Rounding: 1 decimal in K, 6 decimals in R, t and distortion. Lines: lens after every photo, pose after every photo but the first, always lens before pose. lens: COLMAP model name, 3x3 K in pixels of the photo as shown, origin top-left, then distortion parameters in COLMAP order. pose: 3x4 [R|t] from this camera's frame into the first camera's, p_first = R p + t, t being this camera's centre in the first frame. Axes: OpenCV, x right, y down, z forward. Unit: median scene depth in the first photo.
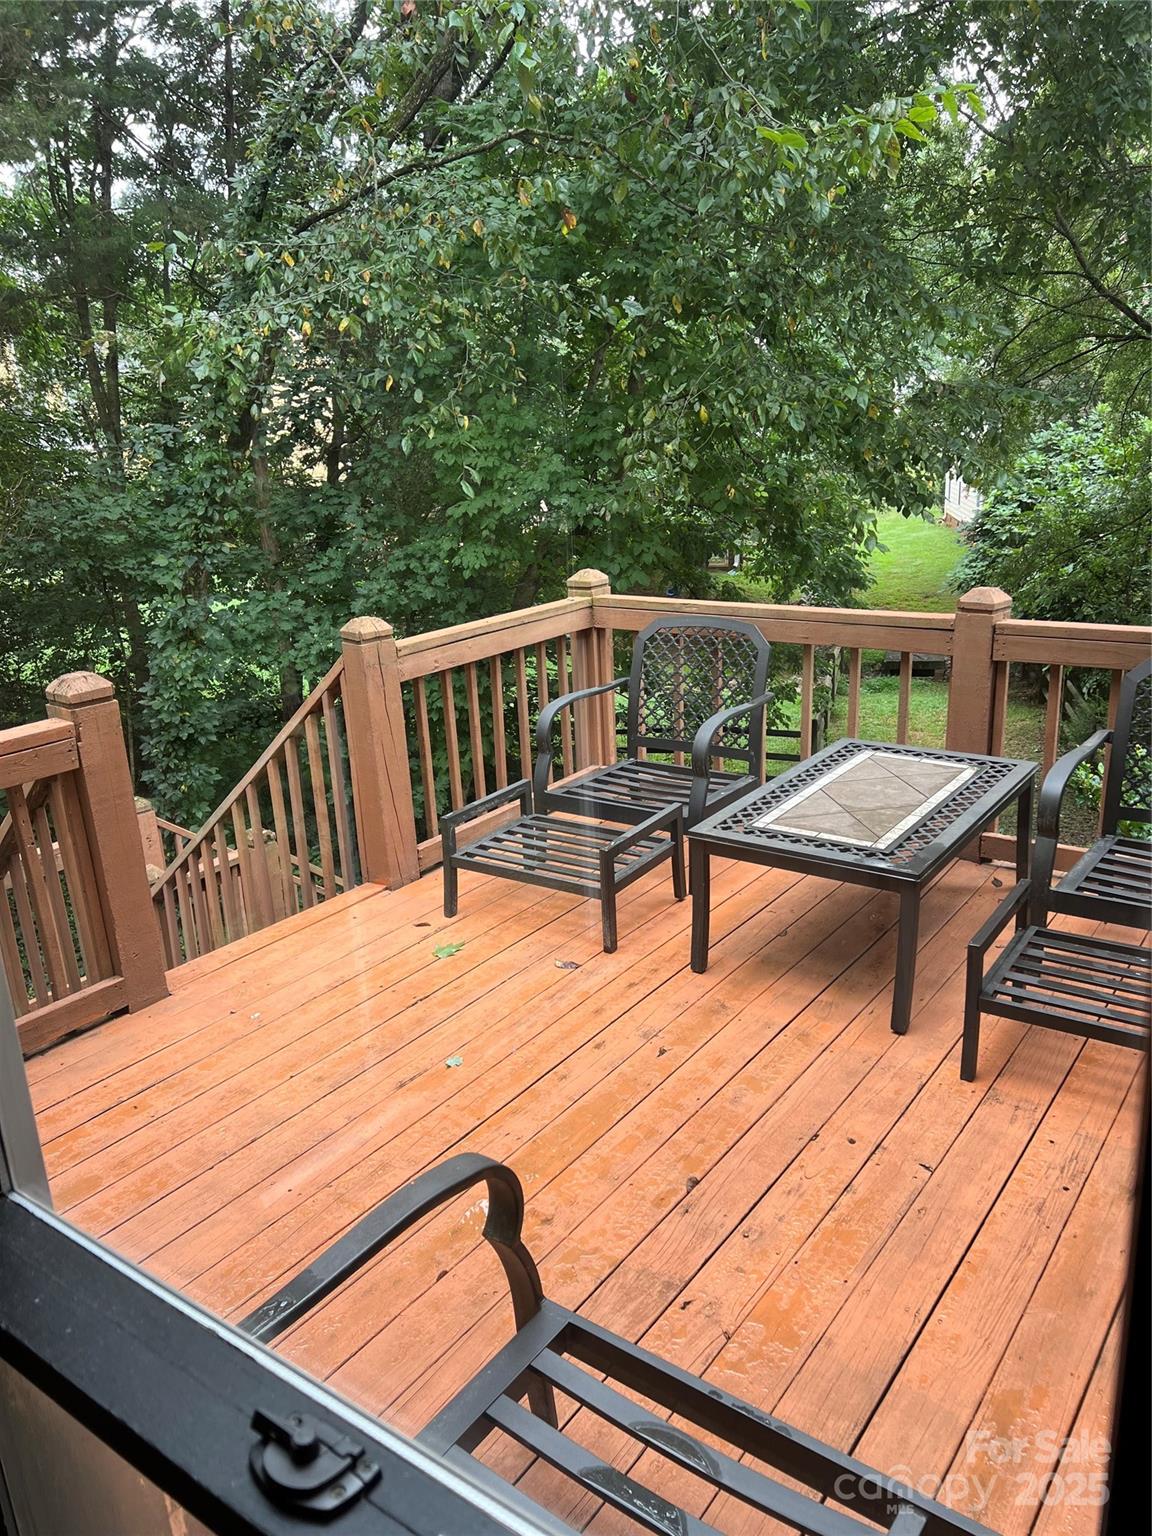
lens RADIAL K [[1146.2, 0, 580.4], [0, 1146.2, 771.0], [0, 0, 1]] dist [0.080021, -0.000918]
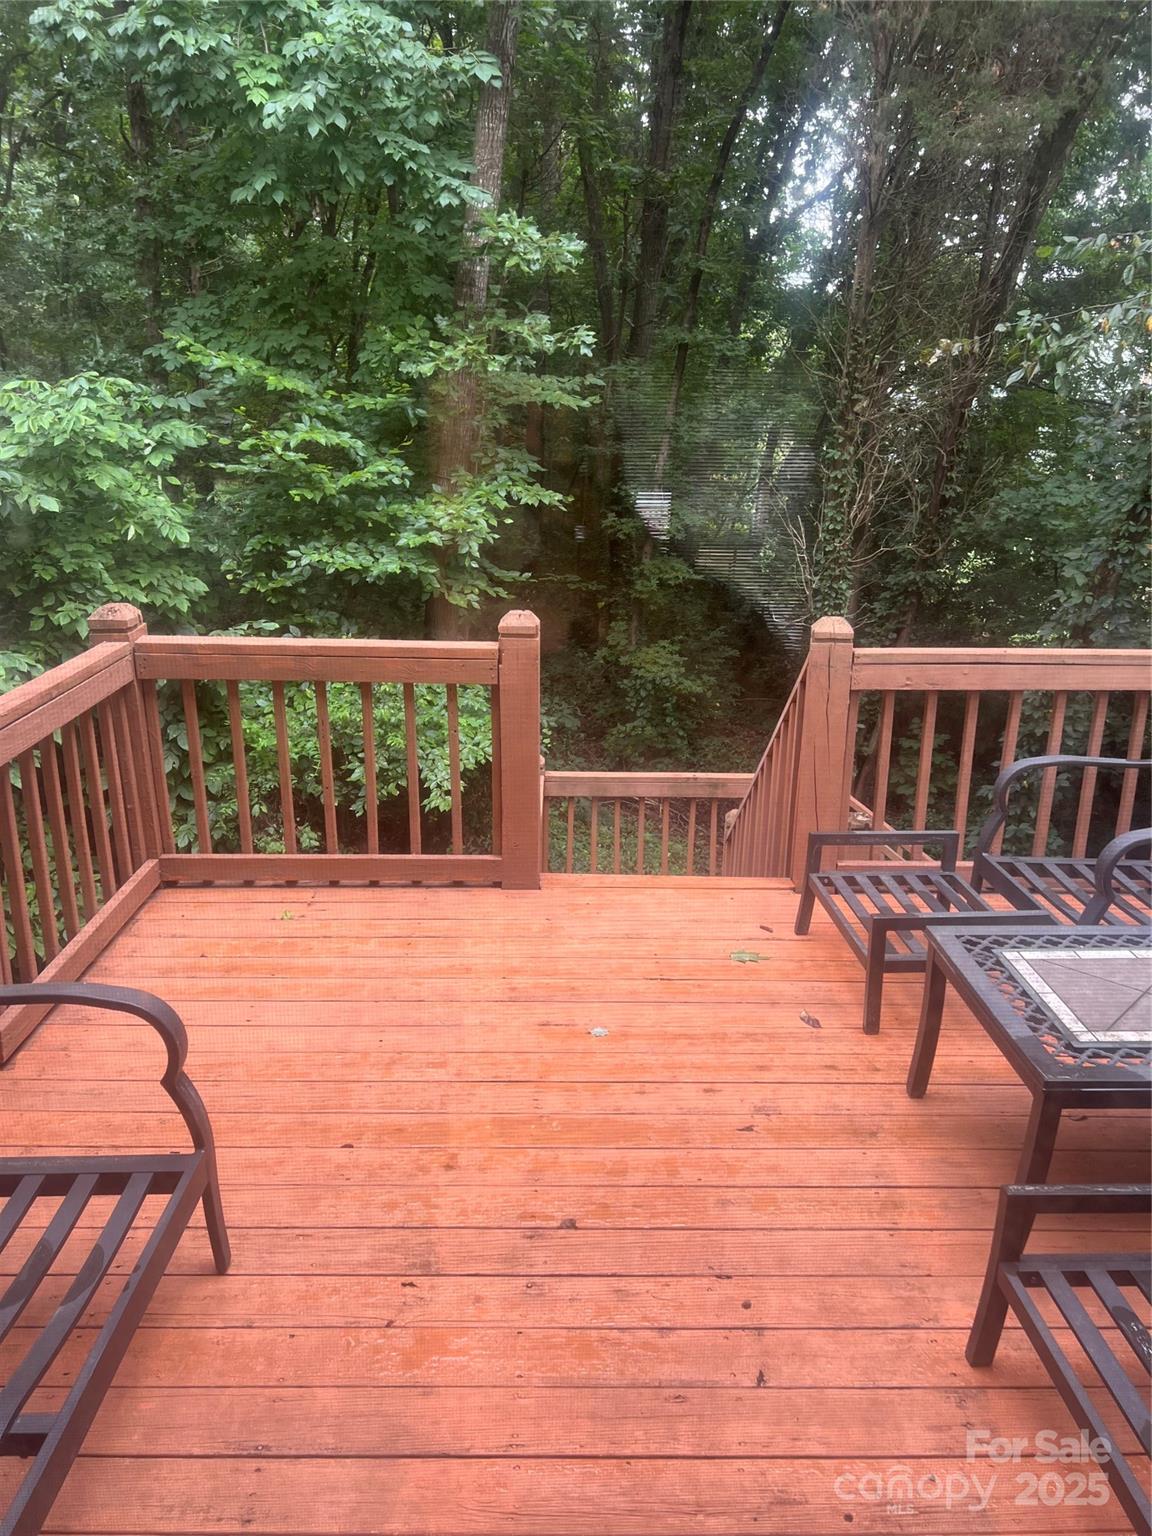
lens RADIAL K [[1146.2, 0, 579.5], [0, 1146.2, 769.7], [0, 0, 1]] dist [0.080021, -0.000918]
pose [[0.610563, 0.282587, -0.739836, 0.535060], [-0.274807, 0.951728, 0.136731, -0.102885], [0.742761, 0.119829, 0.658747, 0.249250]]
